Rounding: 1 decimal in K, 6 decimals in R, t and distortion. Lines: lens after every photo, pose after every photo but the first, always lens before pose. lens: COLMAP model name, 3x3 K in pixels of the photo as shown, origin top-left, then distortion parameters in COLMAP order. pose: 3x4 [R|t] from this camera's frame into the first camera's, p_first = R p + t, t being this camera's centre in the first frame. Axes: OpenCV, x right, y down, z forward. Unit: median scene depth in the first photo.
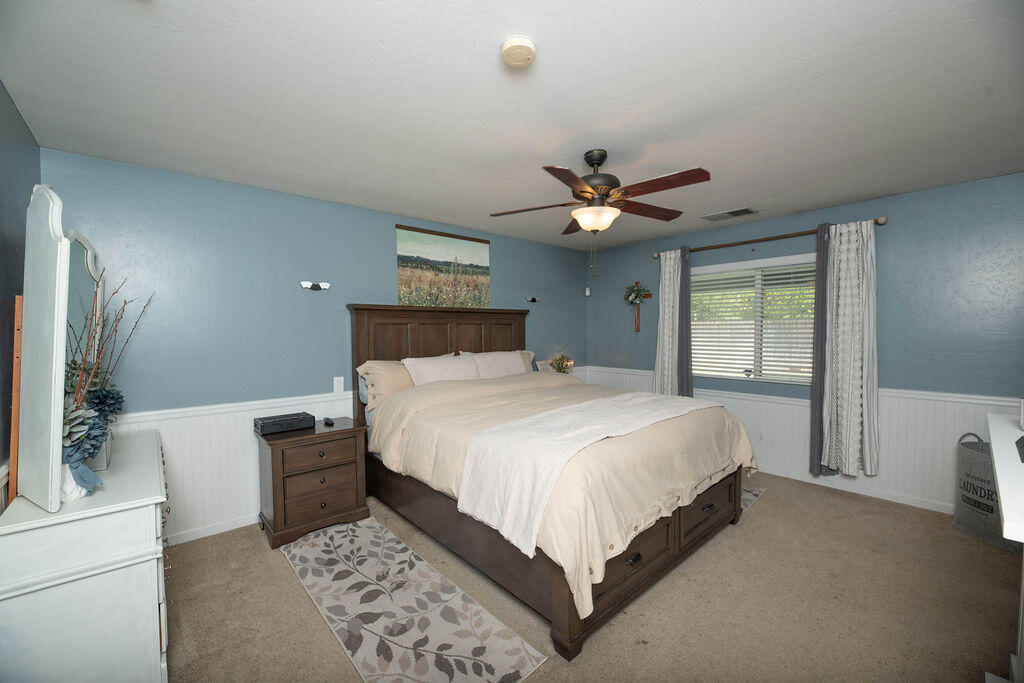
lens RADIAL K [[410.6, 0, 519.7], [0, 410.6, 343.0], [0, 0, 1]] dist [0.001105, -0.003456]
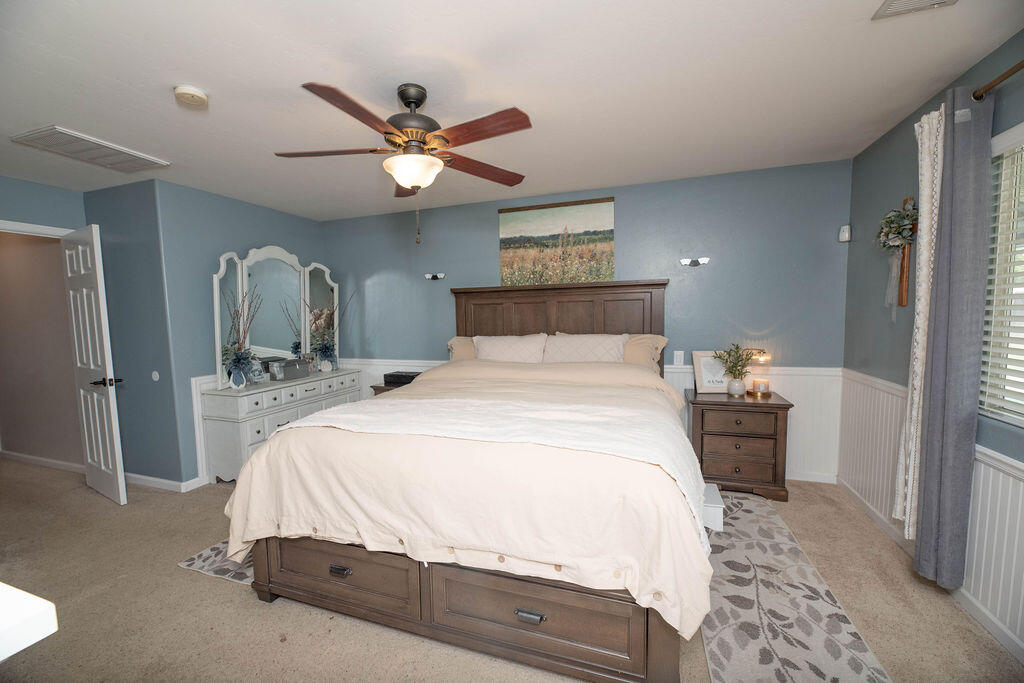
lens RADIAL K [[410.6, 0, 506.9], [0, 410.6, 349.7], [0, 0, 1]] dist [0.001105, -0.003456]
pose [[0.479836, 0.075517, -0.874102, 0.614426], [-0.010986, 0.996728, 0.080080, -0.012073], [0.877290, -0.028822, 0.479095, 0.462364]]
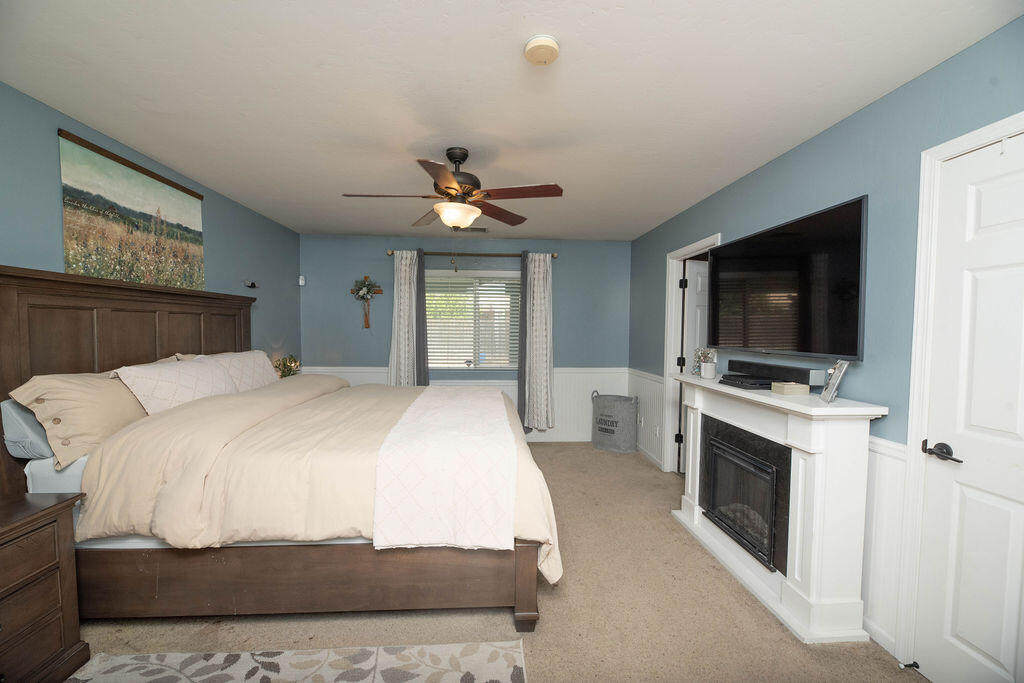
lens RADIAL K [[410.6, 0, 510.4], [0, 410.6, 344.8], [0, 0, 1]] dist [0.001105, -0.003456]
pose [[0.624045, -0.018997, 0.781158, -0.329891], [0.012249, 0.999819, 0.014530, 0.002921], [-0.781293, 0.000501, 0.624165, 0.165807]]
